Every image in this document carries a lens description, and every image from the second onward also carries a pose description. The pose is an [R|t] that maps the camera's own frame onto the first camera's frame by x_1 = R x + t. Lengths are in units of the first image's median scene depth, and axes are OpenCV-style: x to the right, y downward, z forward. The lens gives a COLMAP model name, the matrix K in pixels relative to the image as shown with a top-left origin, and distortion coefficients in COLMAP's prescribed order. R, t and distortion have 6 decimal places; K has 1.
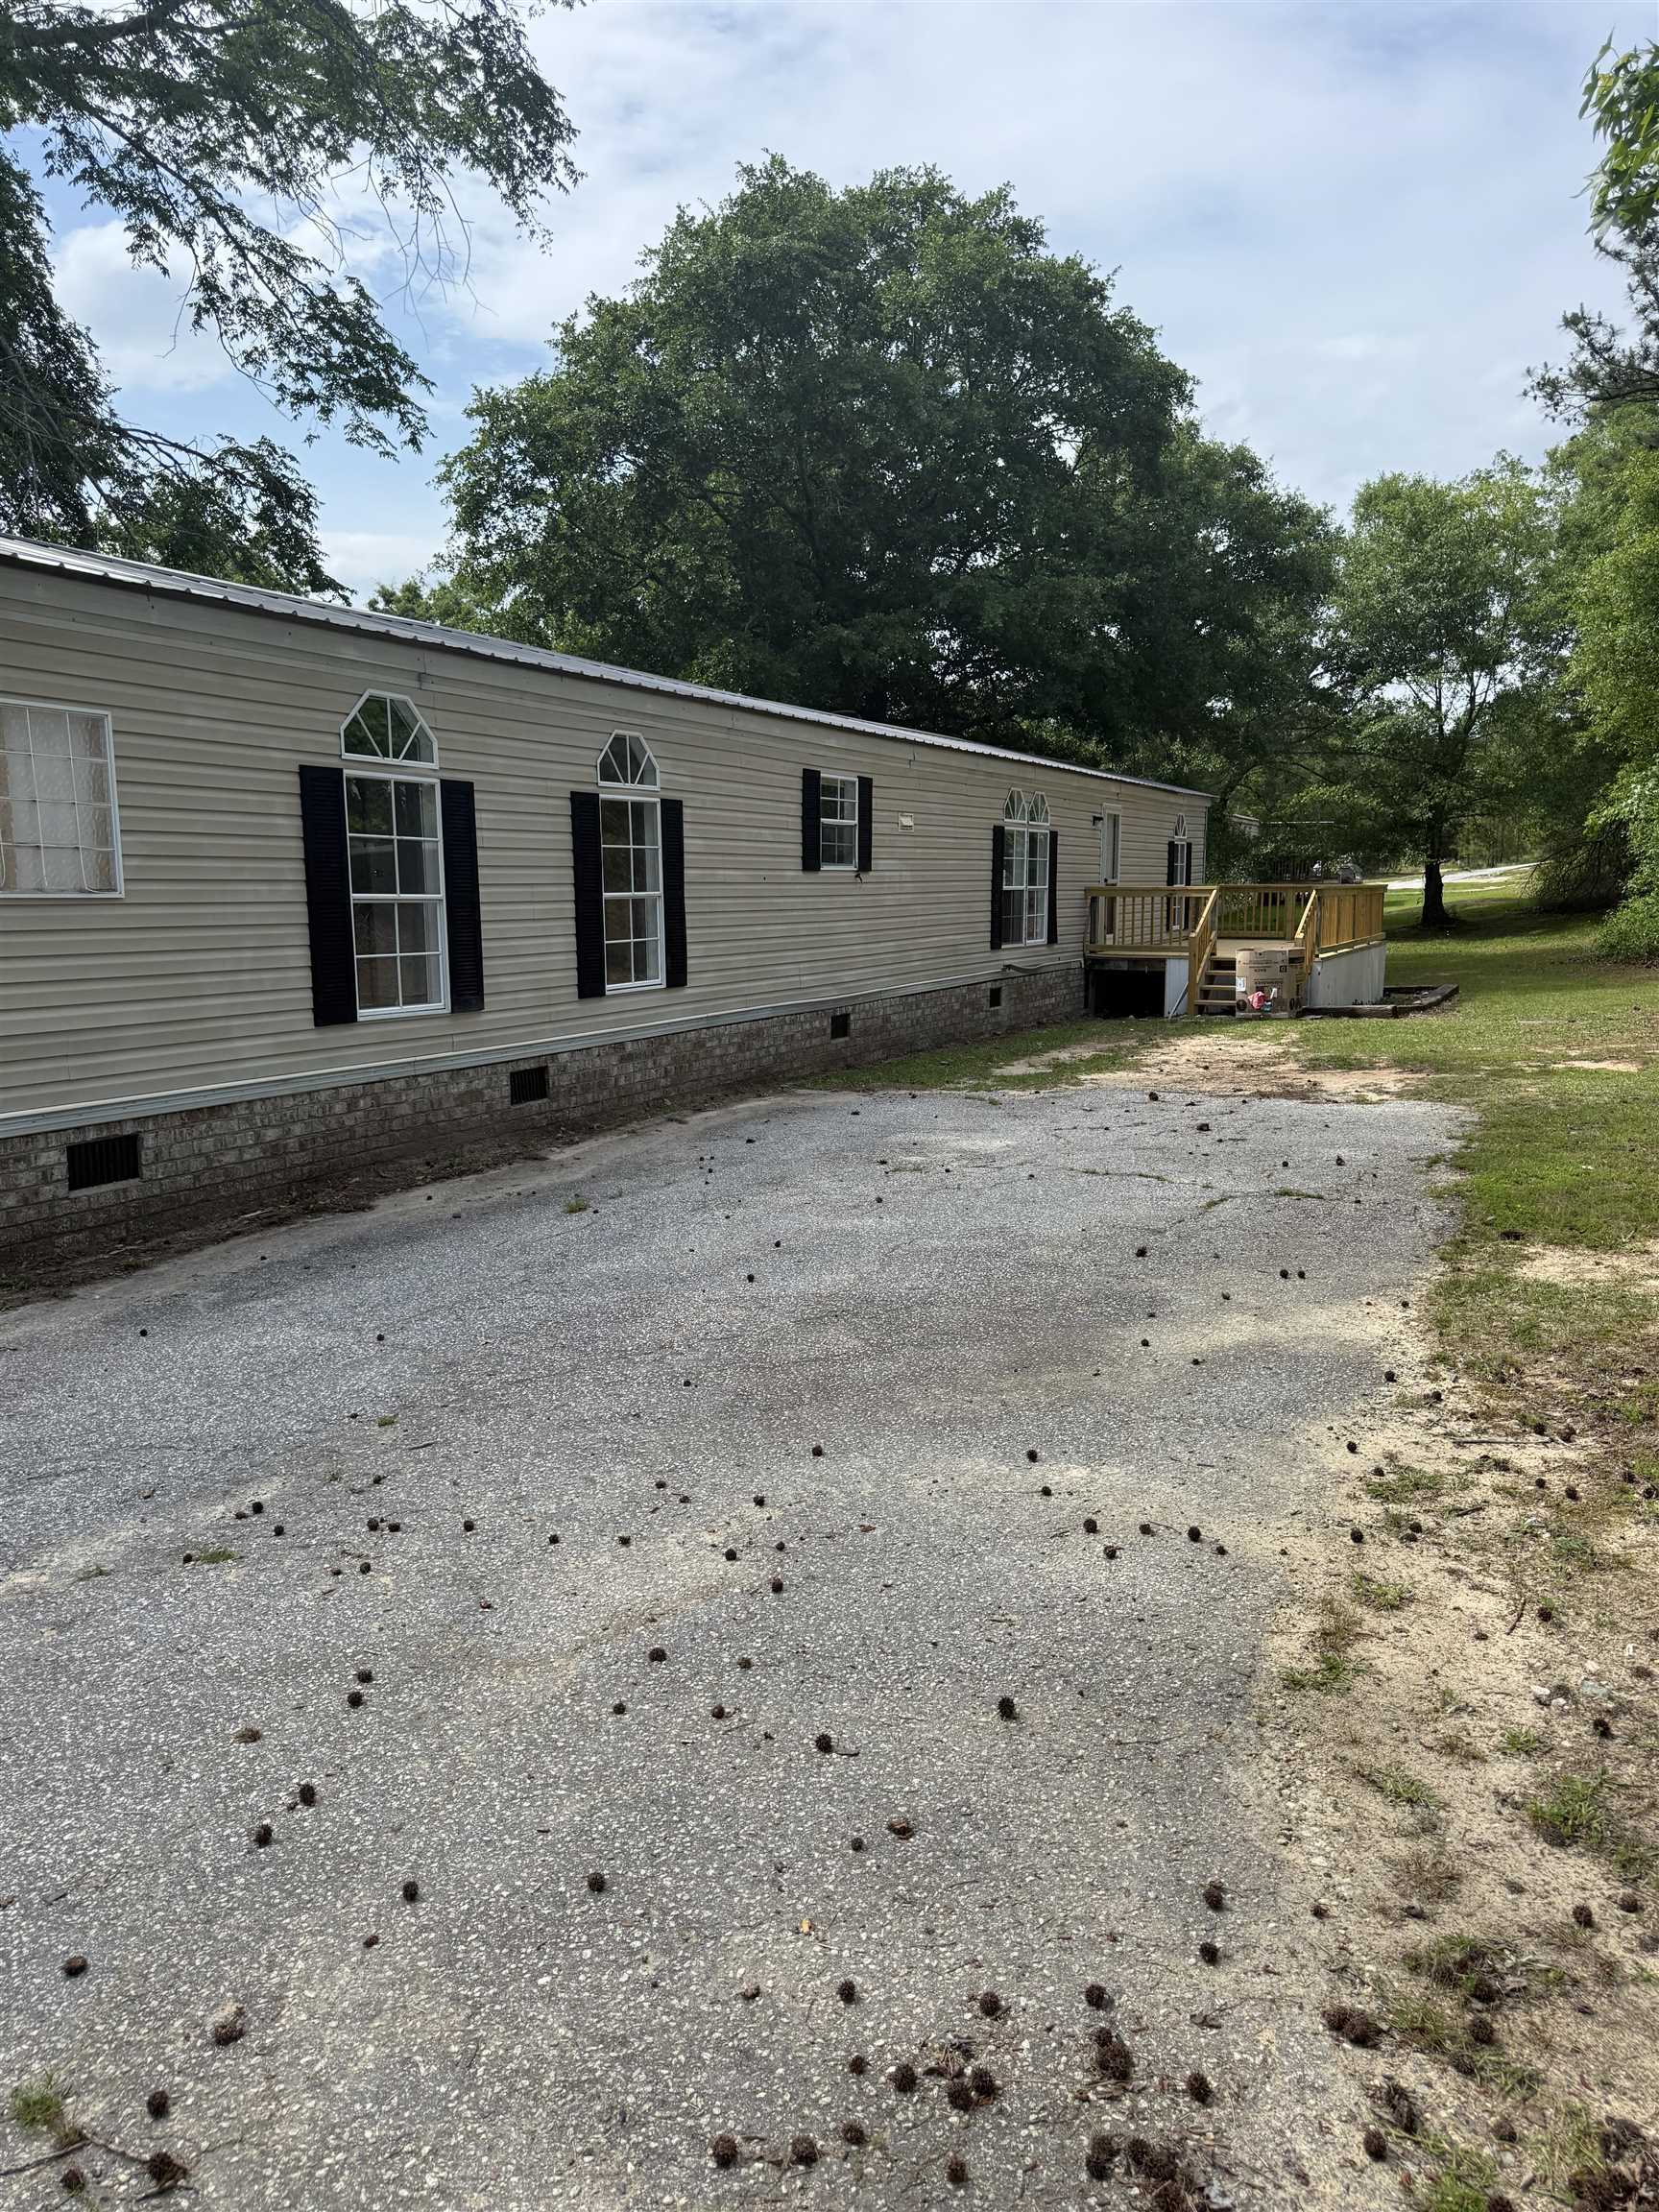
lens RADIAL K [[1527.0, 0, 826.9], [0, 1527.0, 1105.1], [0, 0, 1]] dist [0.042022, -0.008047]
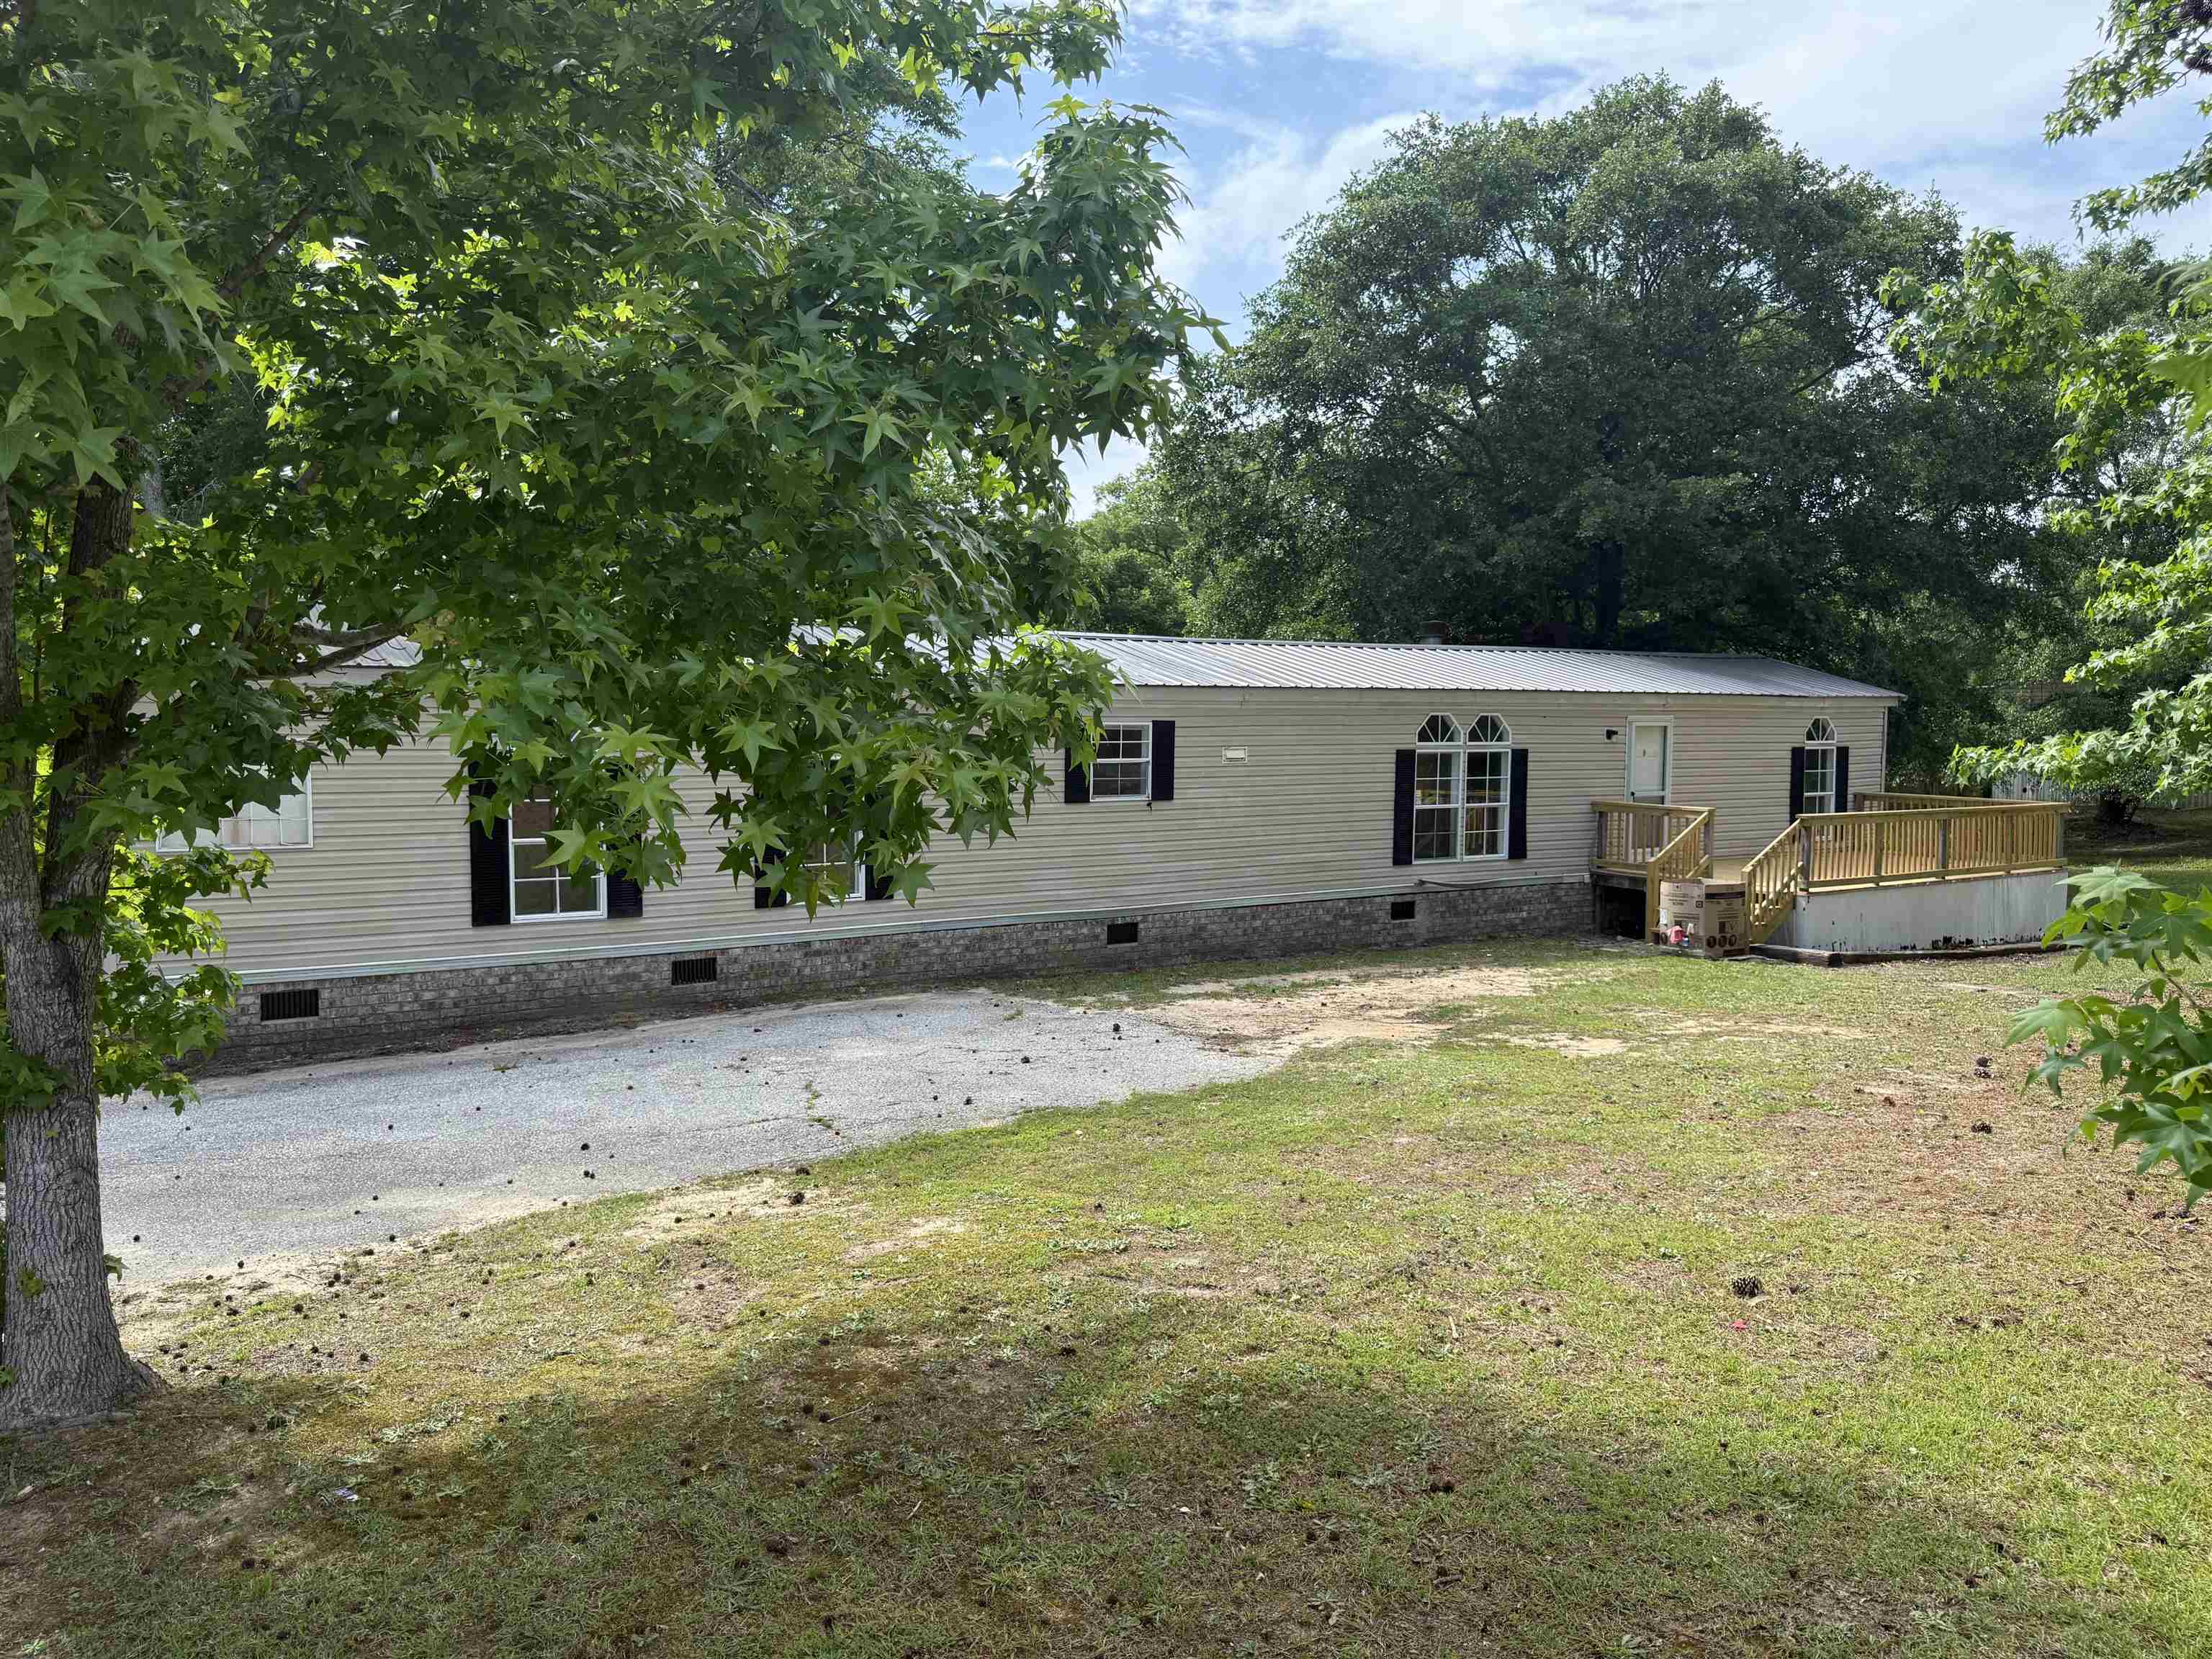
lens RADIAL K [[1527.0, 0, 1093.8], [0, 1527.0, 821.1], [0, 0, 1]] dist [0.042022, -0.008047]
pose [[0.878607, 0.048665, -0.475059, 0.869227], [-0.084883, 0.994868, -0.055075, -0.115180], [0.469941, 0.088714, 0.878229, -0.060470]]
